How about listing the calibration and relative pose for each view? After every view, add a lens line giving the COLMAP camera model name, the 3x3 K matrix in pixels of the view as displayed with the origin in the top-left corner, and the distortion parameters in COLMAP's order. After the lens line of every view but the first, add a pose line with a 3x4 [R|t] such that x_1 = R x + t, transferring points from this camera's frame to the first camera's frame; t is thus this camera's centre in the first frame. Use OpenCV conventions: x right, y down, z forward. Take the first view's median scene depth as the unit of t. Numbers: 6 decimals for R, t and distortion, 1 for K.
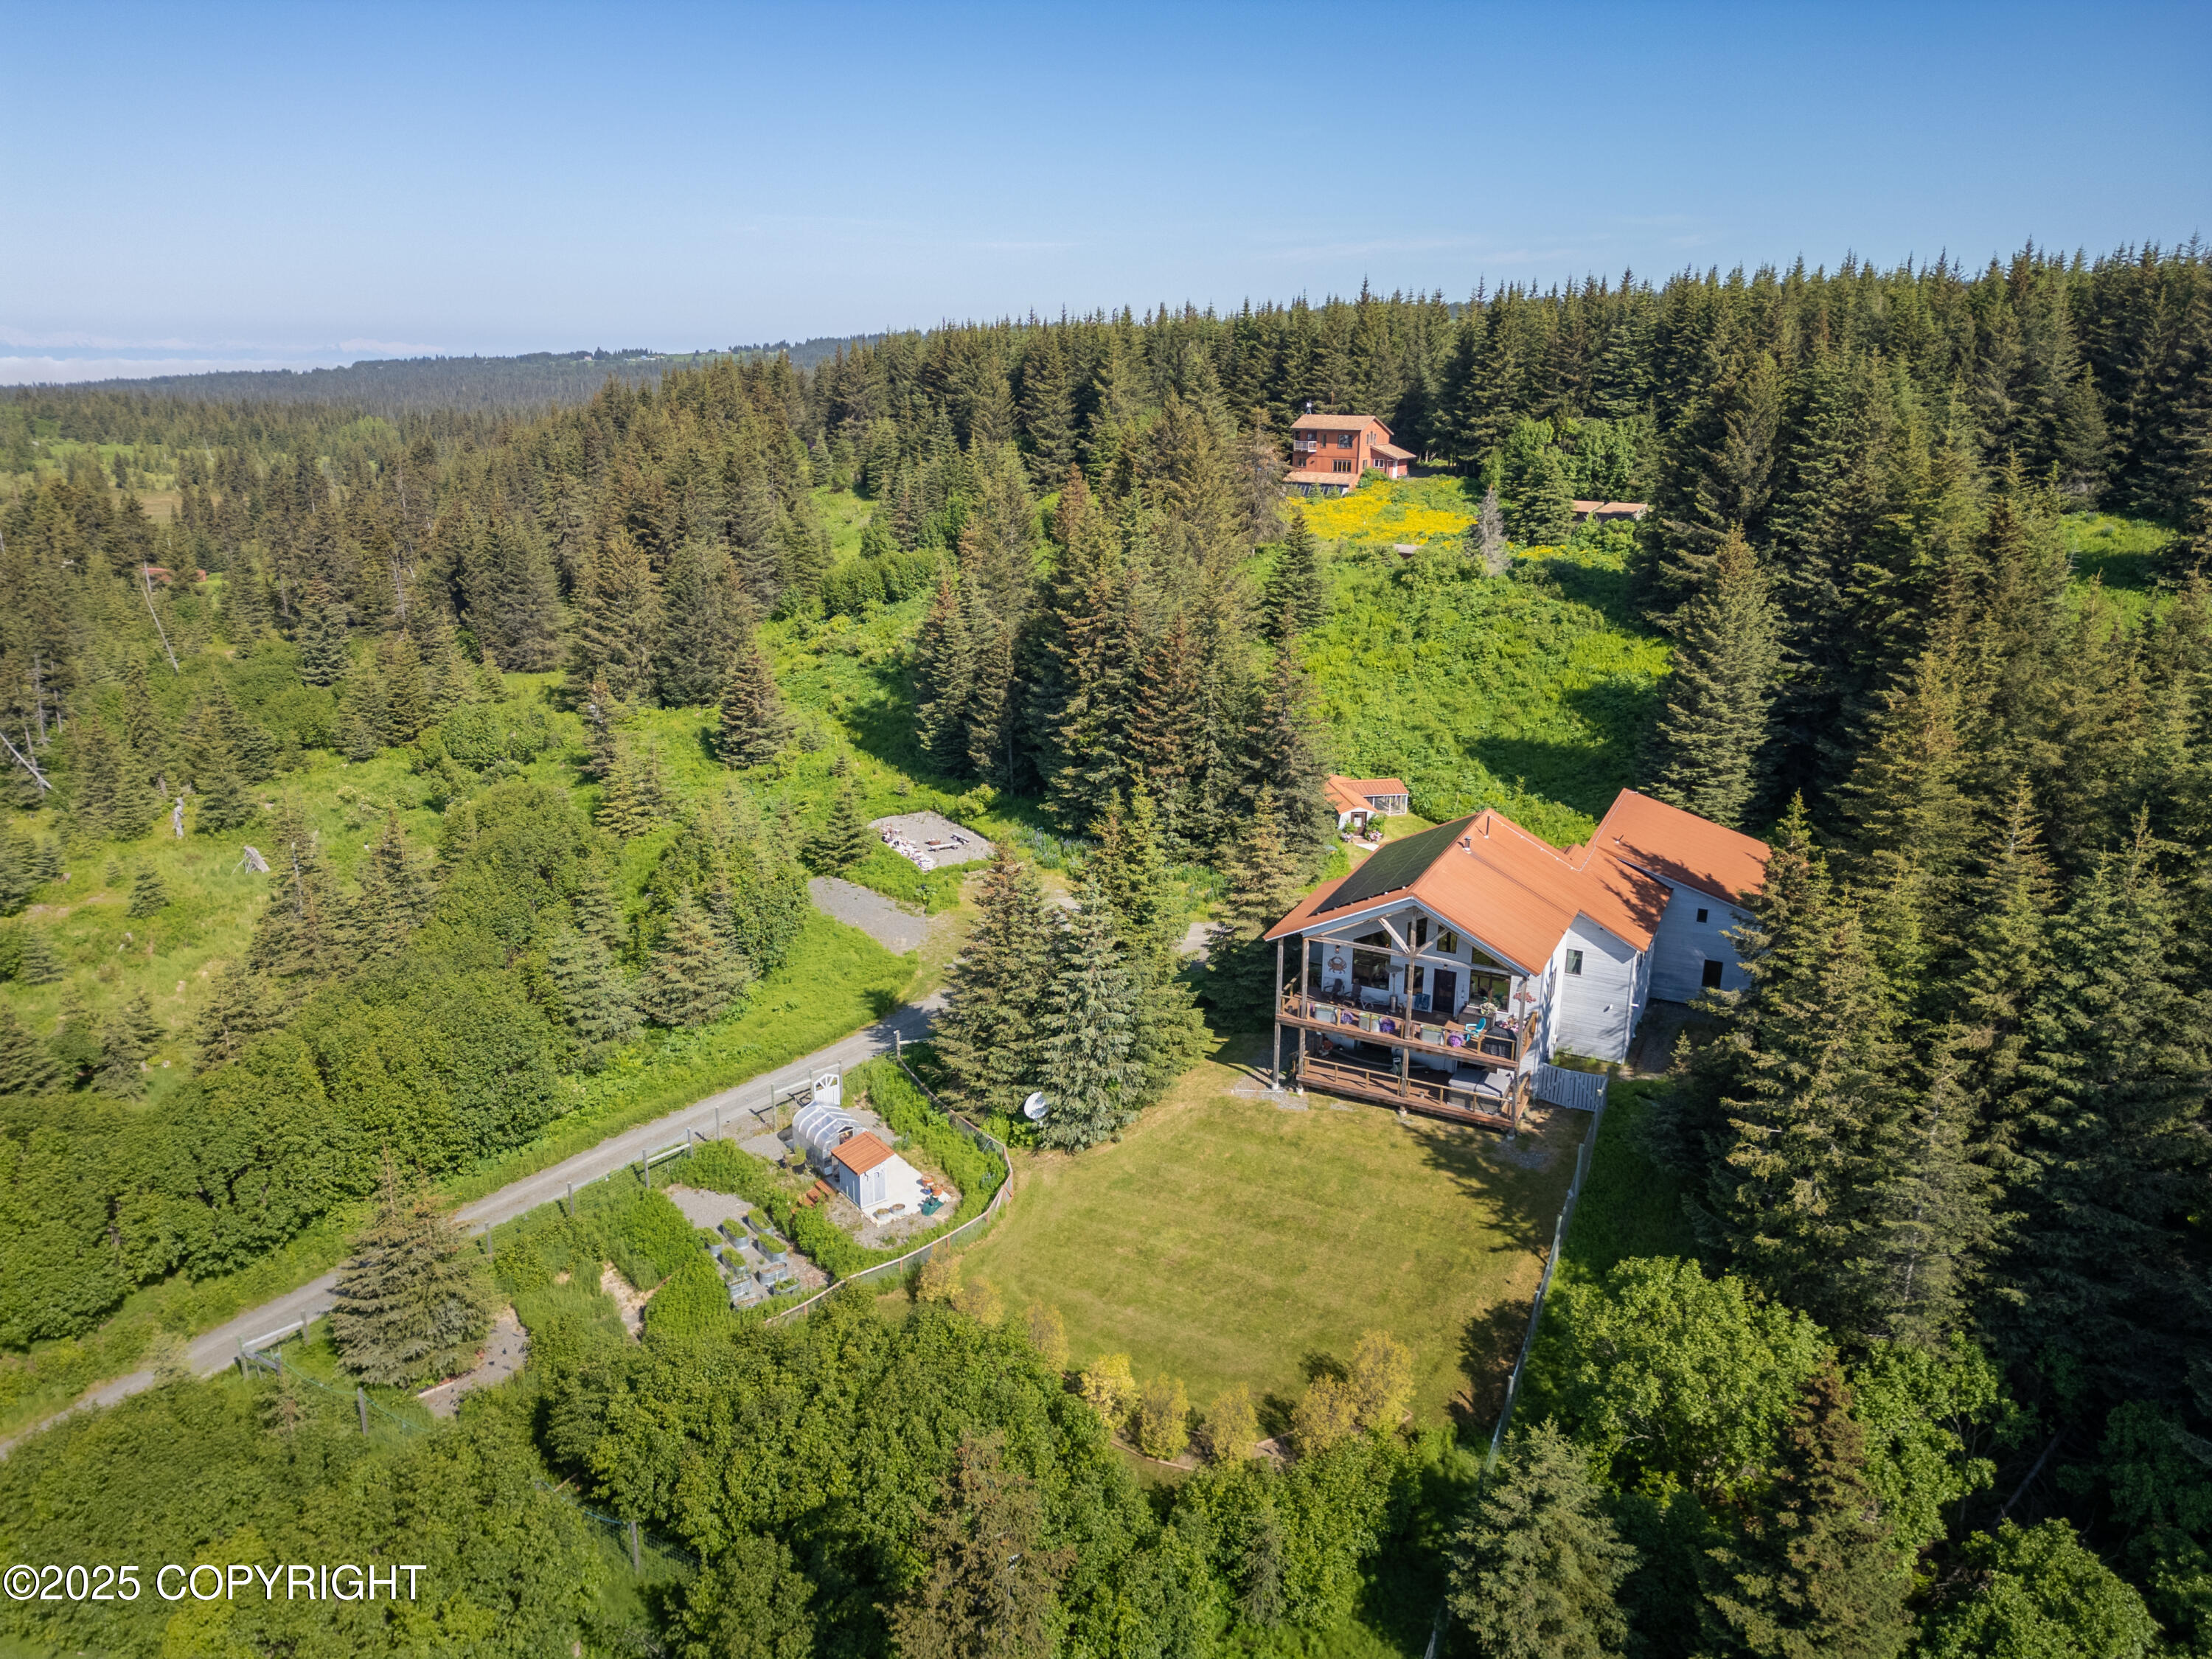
lens RADIAL K [[1534.9, 0, 1106.0], [0, 1534.9, 829.5], [0, 0, 1]] dist [0.056170, -0.043603]
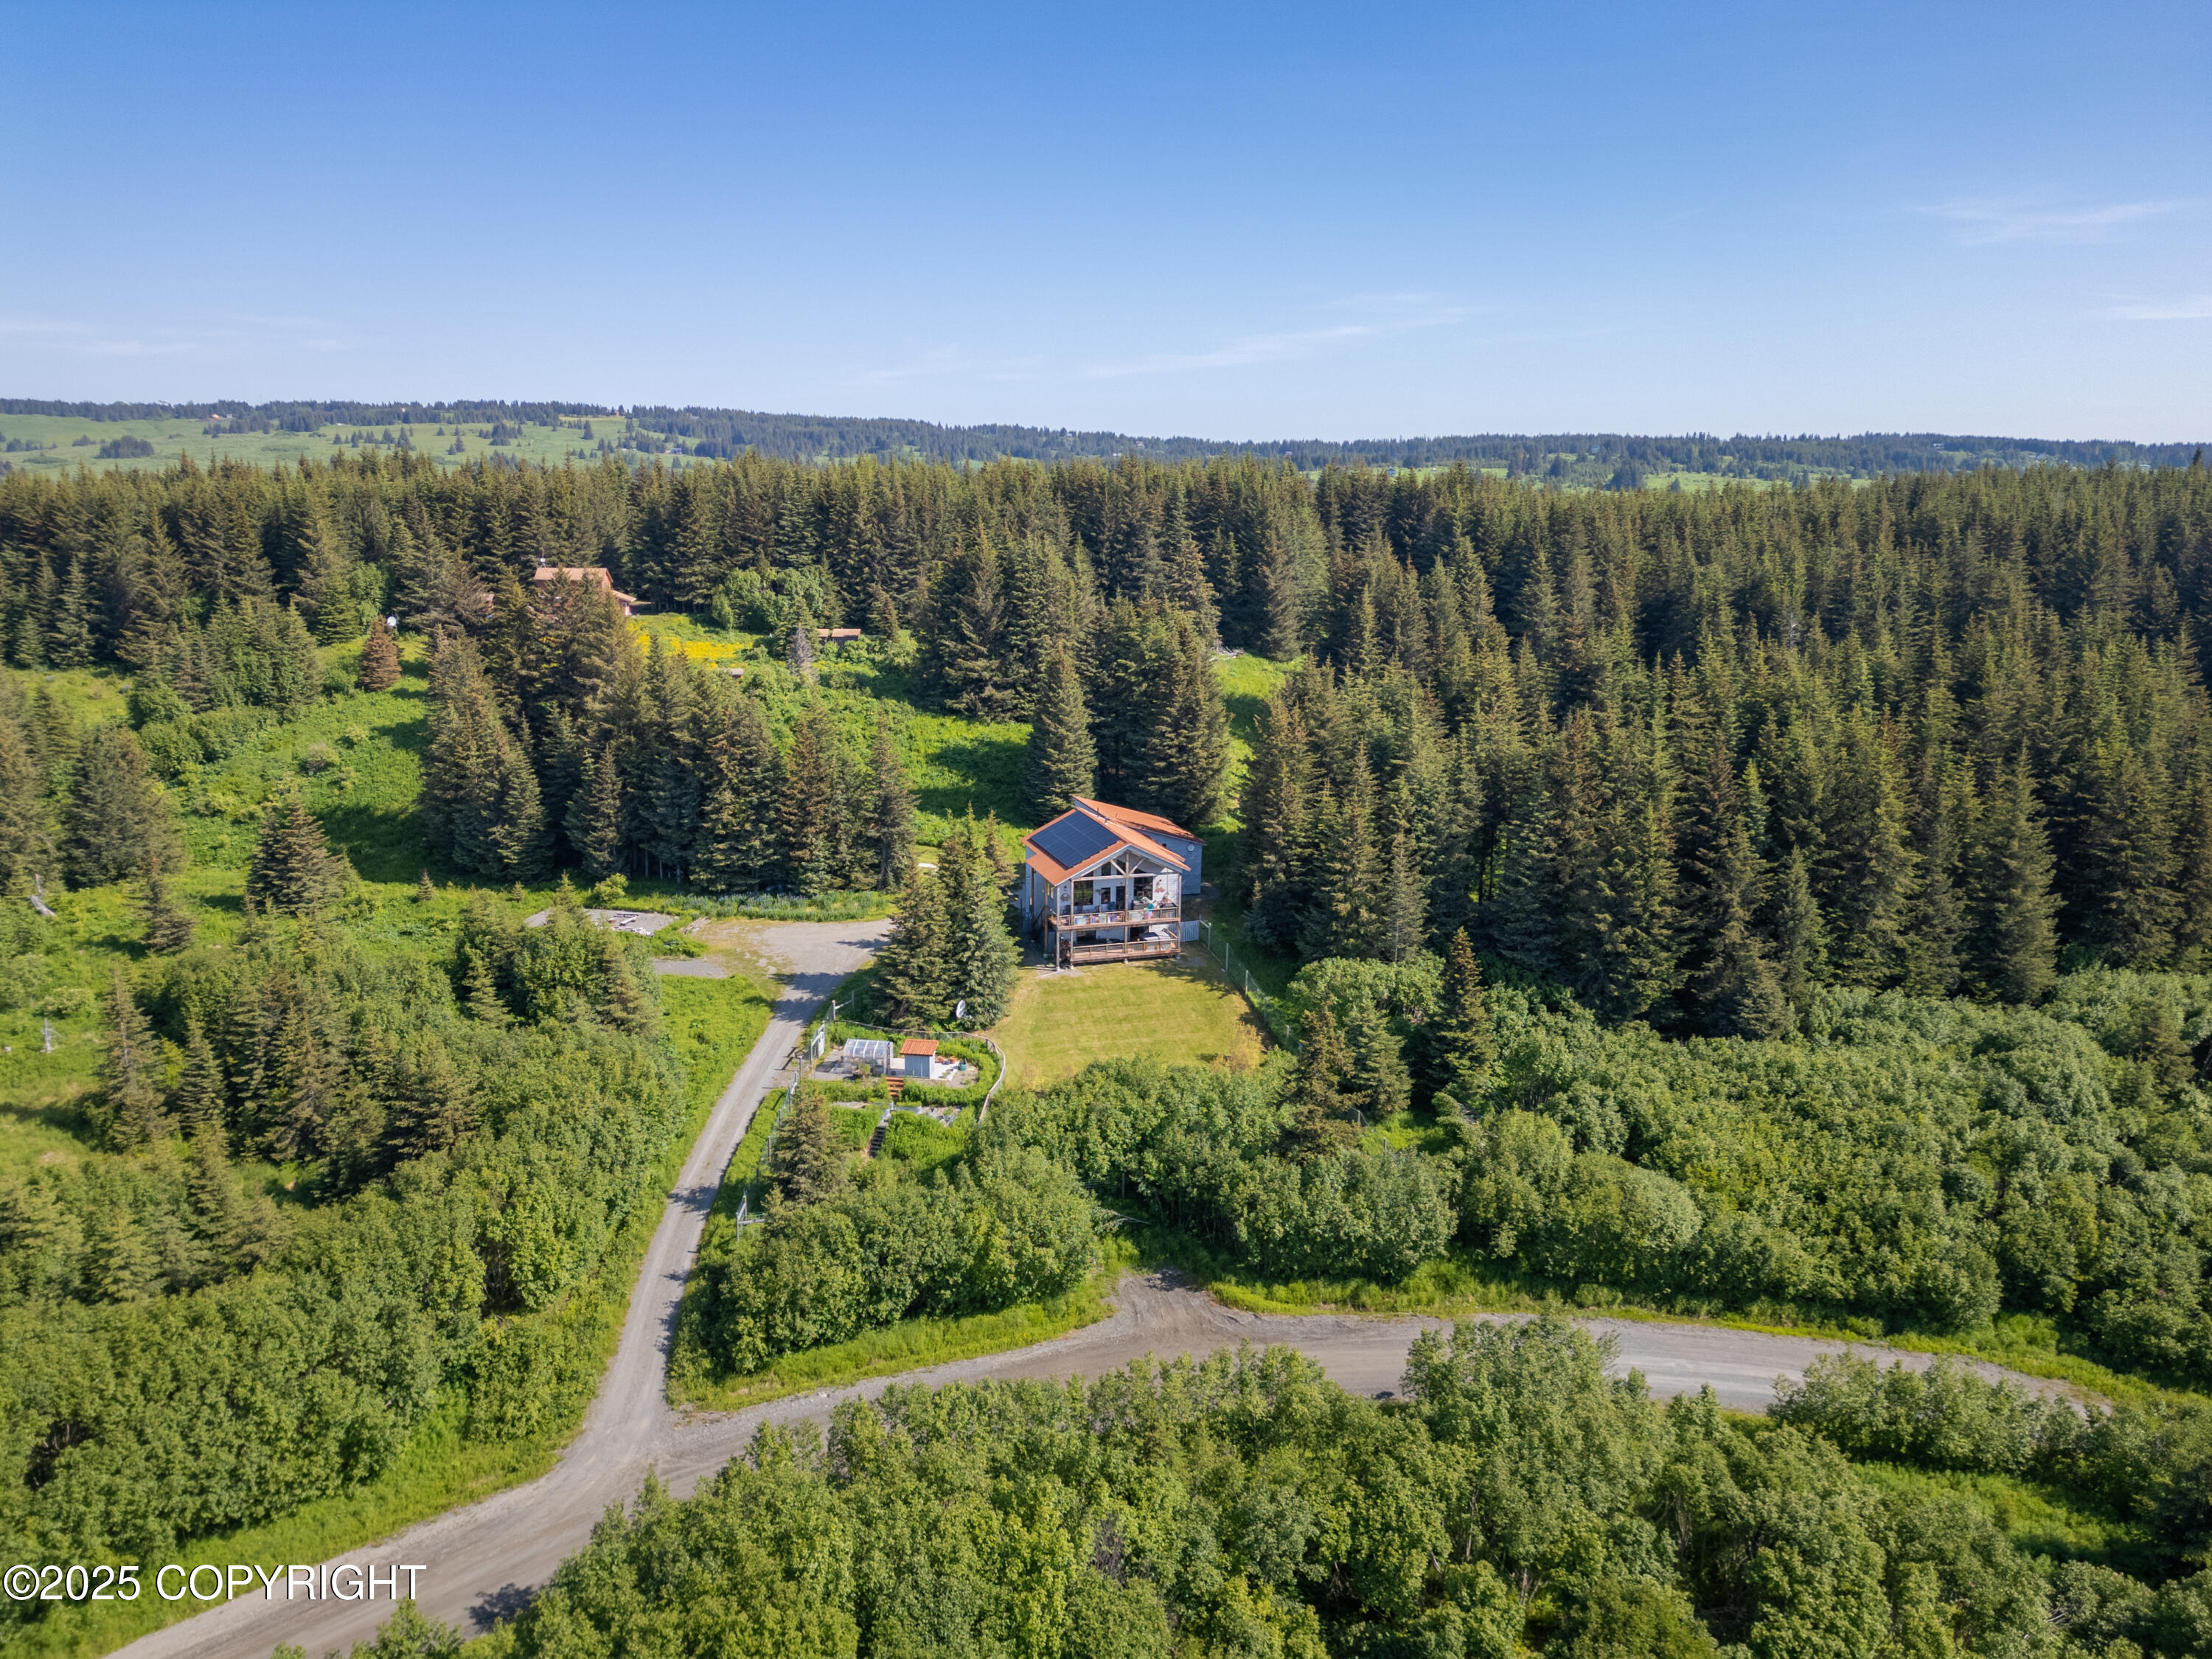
lens RADIAL K [[1534.9, 0, 1106.0], [0, 1534.9, 829.5], [0, 0, 1]] dist [0.056170, -0.043603]
pose [[0.715195, -0.149871, 0.682668, -0.713364], [0.193847, 0.980955, 0.012273, -0.002179], [-0.671506, 0.123556, 0.730626, -0.247219]]
